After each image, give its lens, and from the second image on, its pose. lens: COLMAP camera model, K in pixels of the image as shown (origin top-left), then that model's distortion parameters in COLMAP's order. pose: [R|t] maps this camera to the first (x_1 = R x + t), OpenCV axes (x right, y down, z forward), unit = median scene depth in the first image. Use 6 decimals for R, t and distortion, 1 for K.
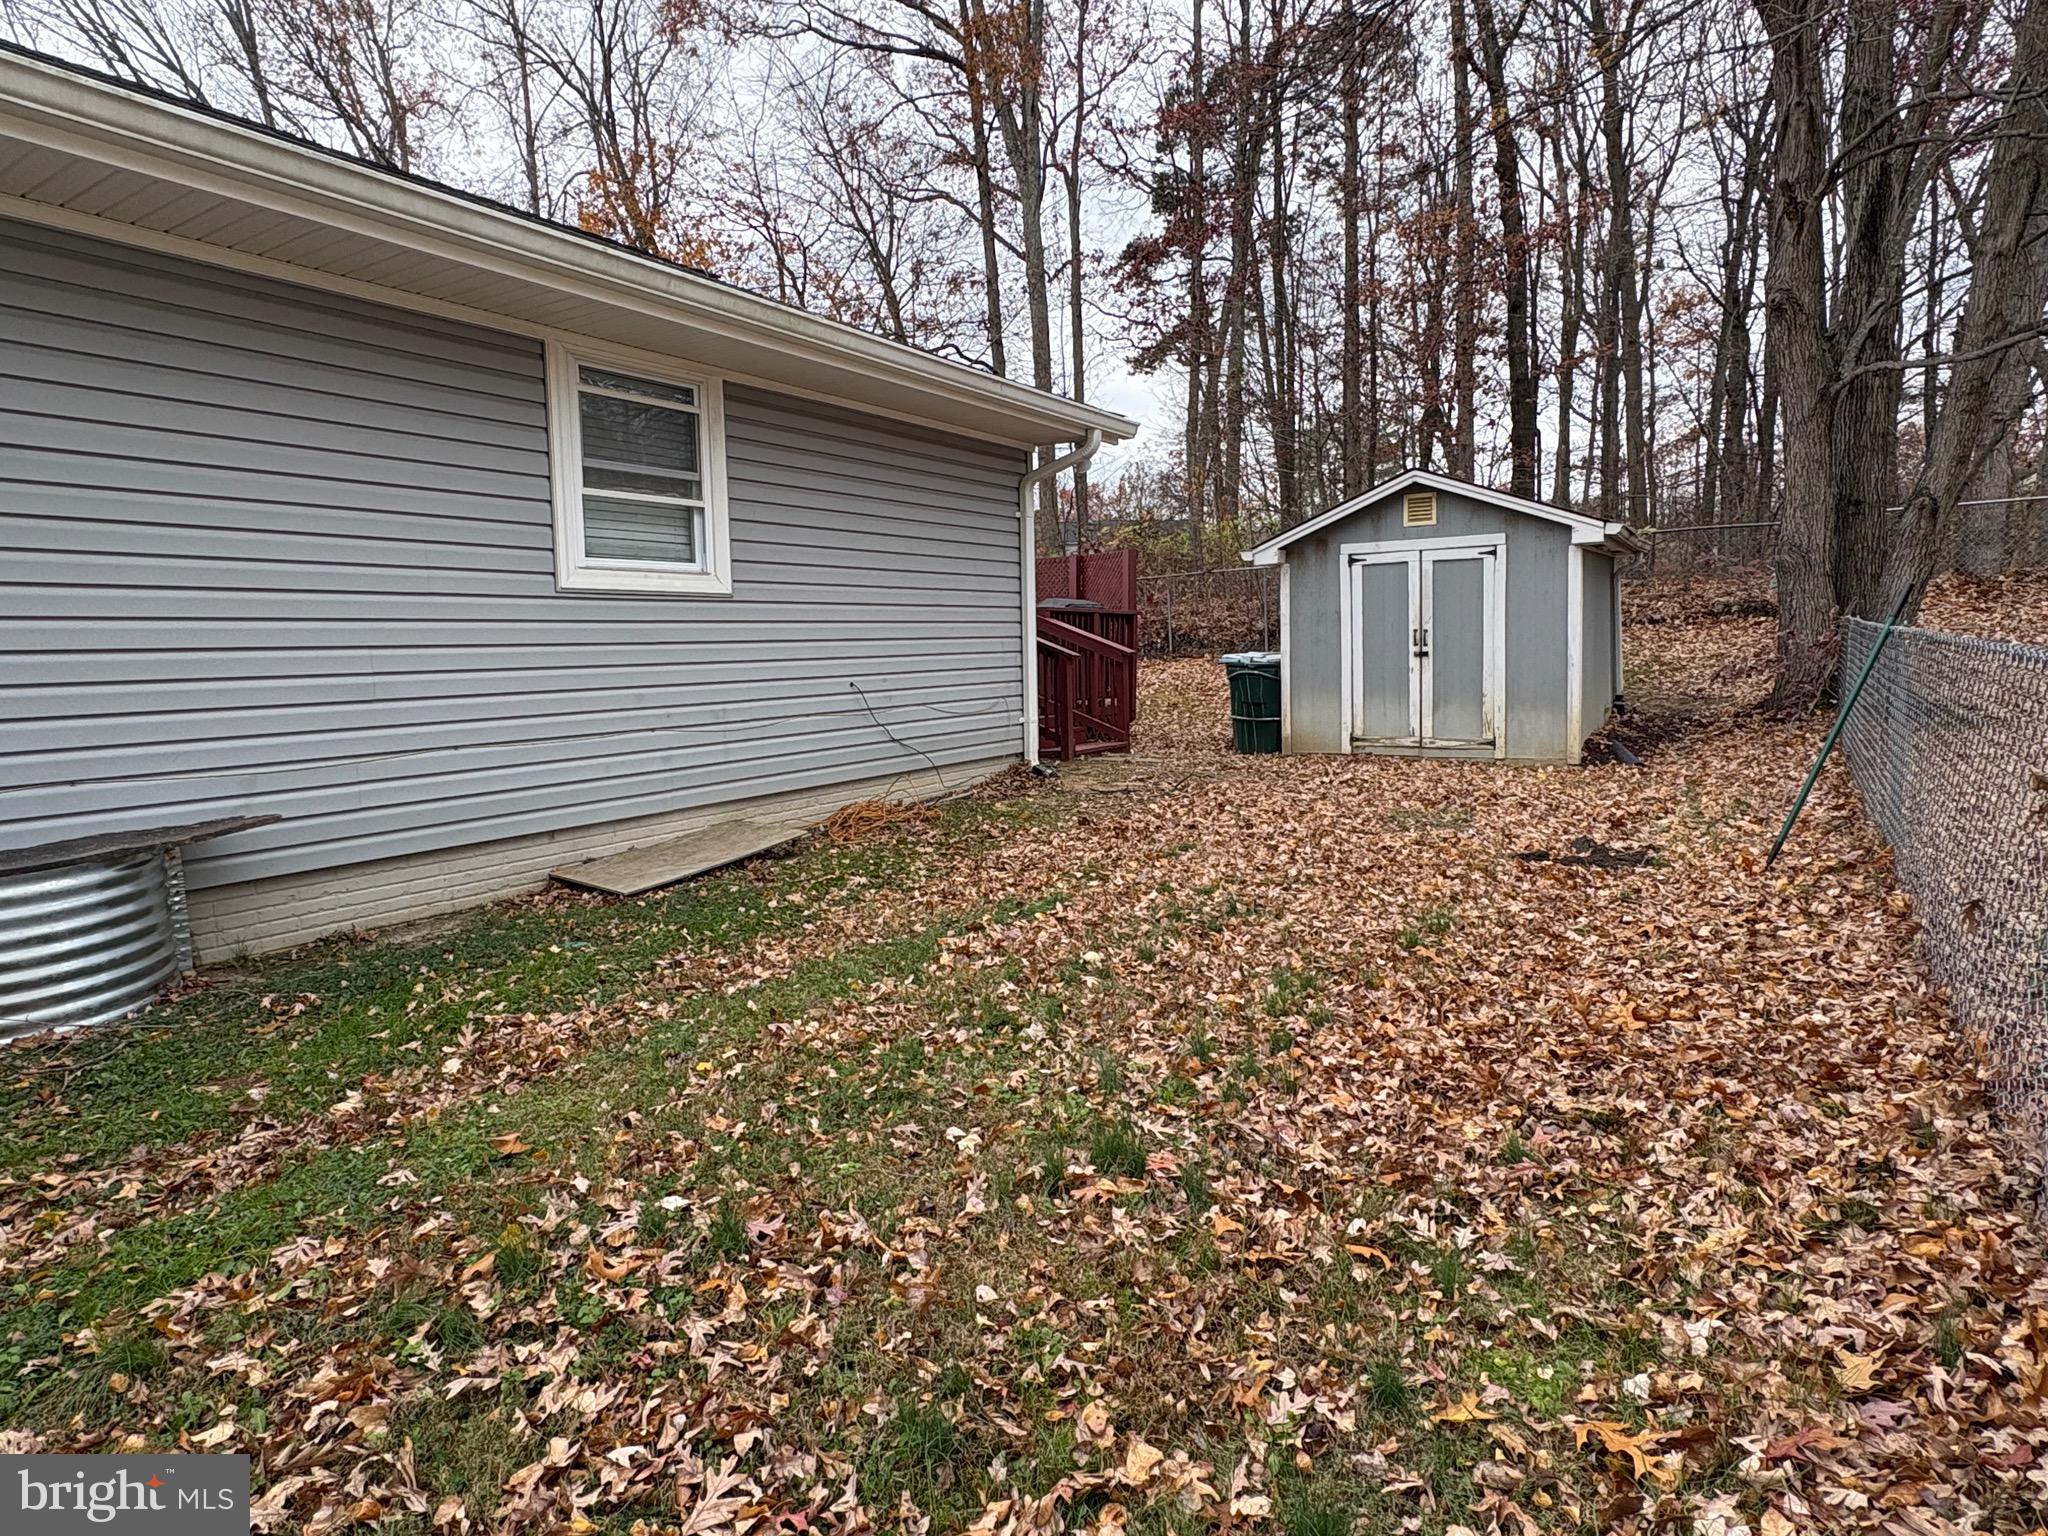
lens RADIAL K [[1251.7, 0, 1024.0], [0, 1251.7, 768.0], [0, 0, 1]] dist [-0.006441, -0.000638]
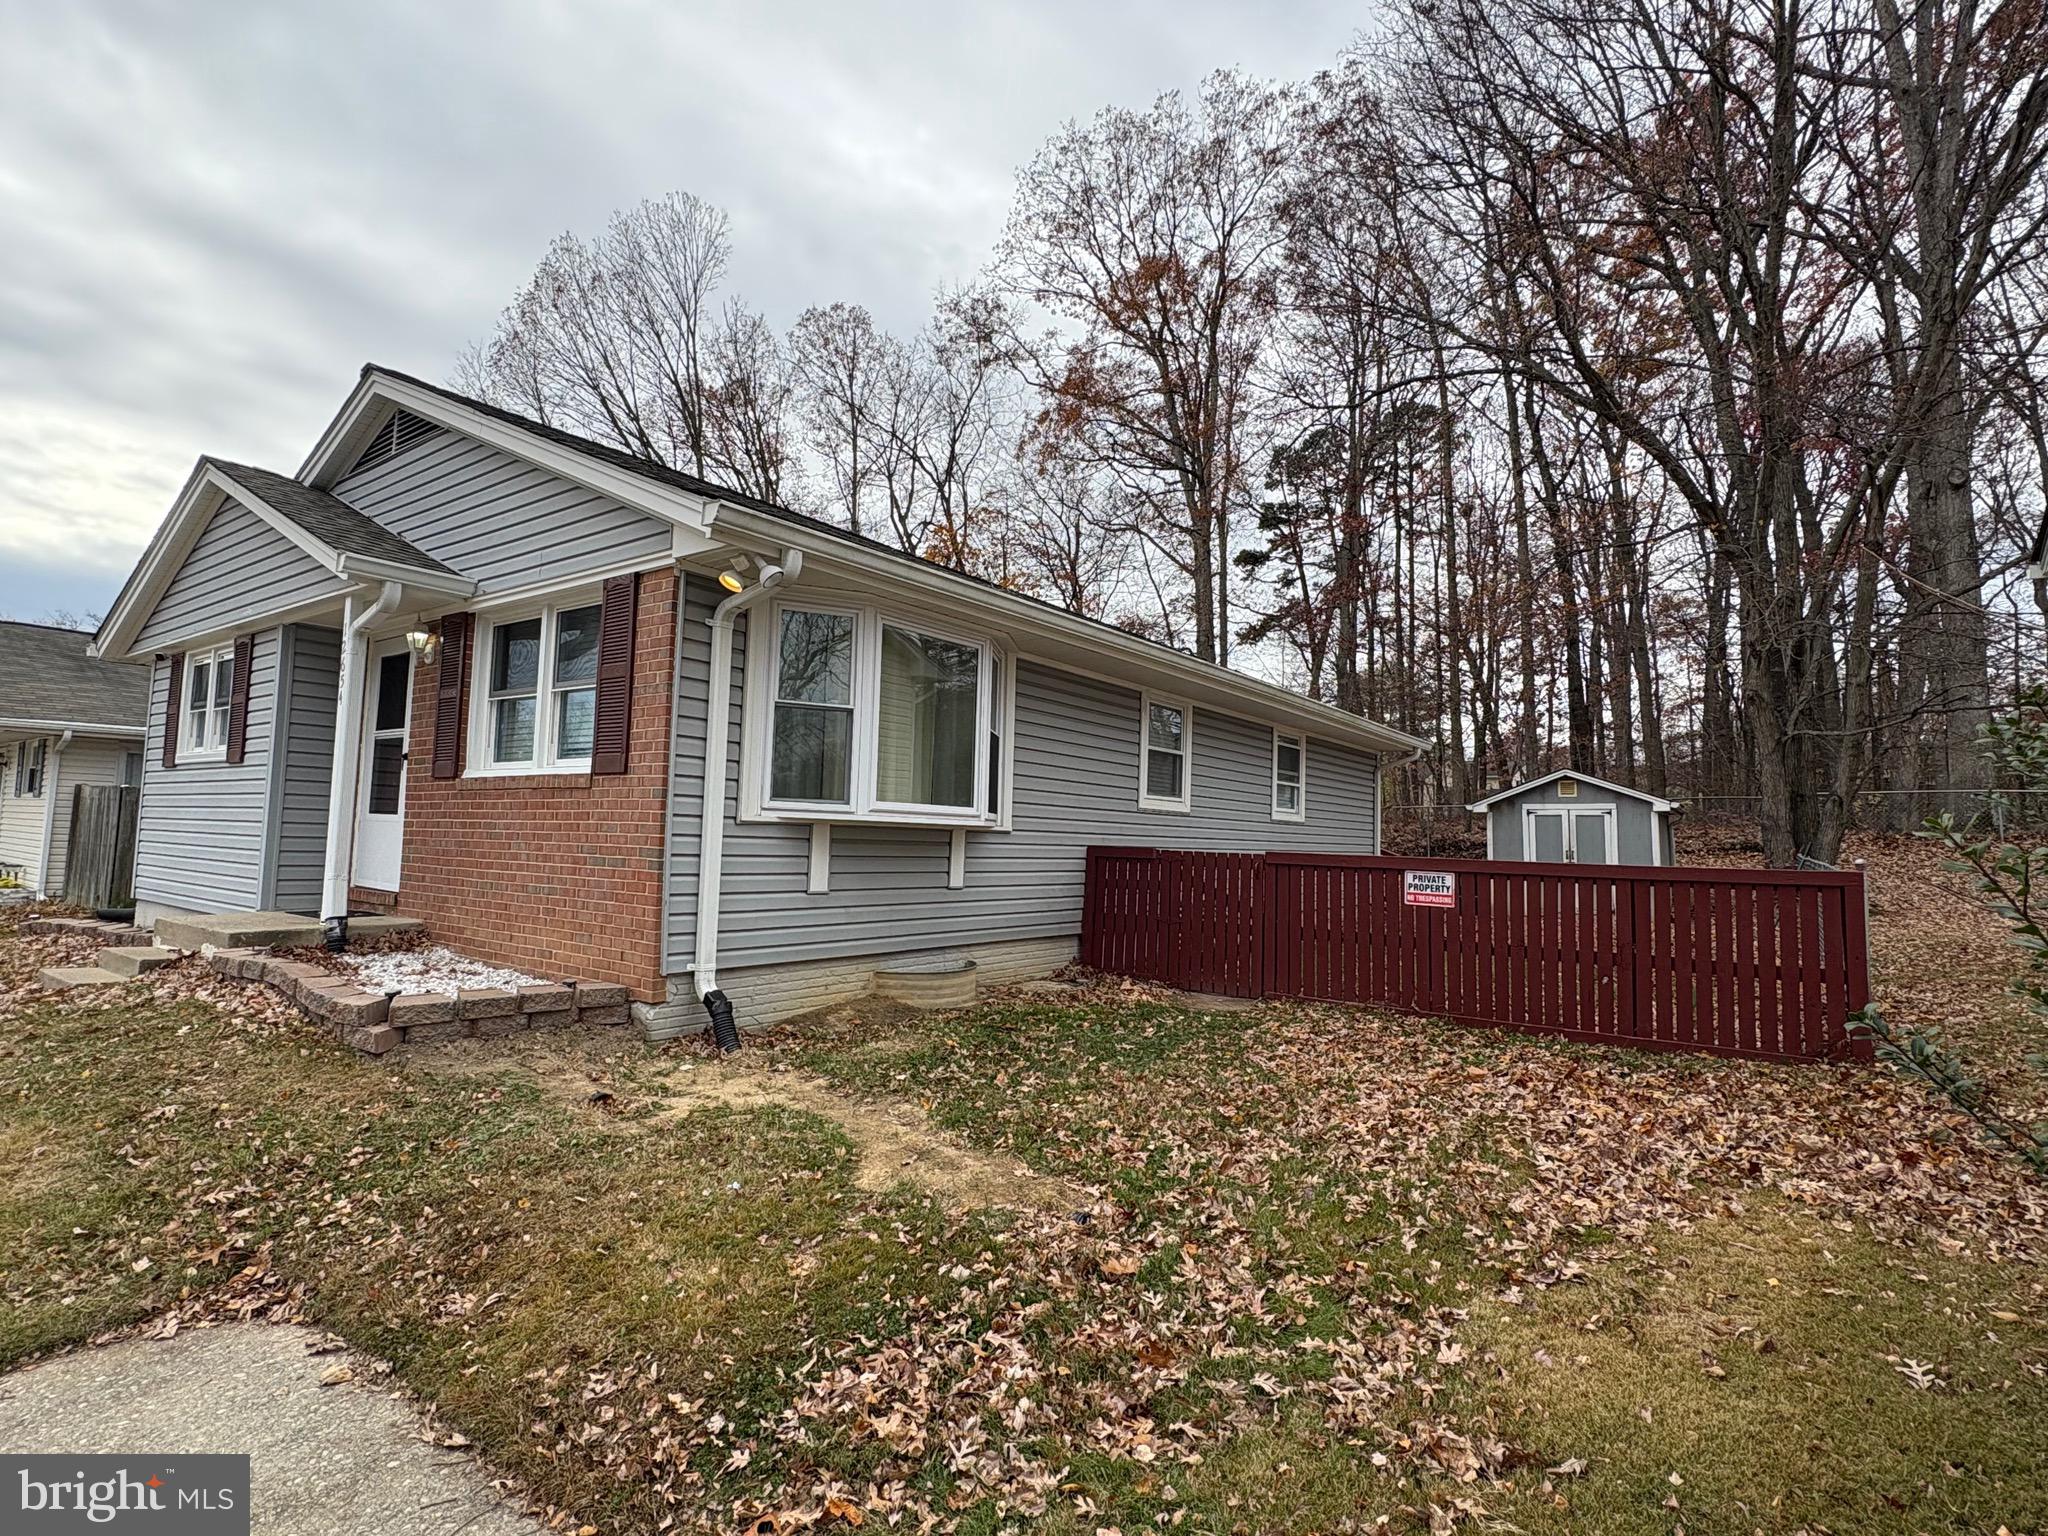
lens RADIAL K [[1012.9, 0, 1024.0], [0, 1012.9, 768.0], [0, 0, 1]] dist [-0.003429, -0.000633]
pose [[0.994591, 0.044502, -0.093850, -0.361489], [-0.059492, 0.984743, -0.163530, 0.067463], [0.085141, 0.168229, 0.982064, -0.600972]]
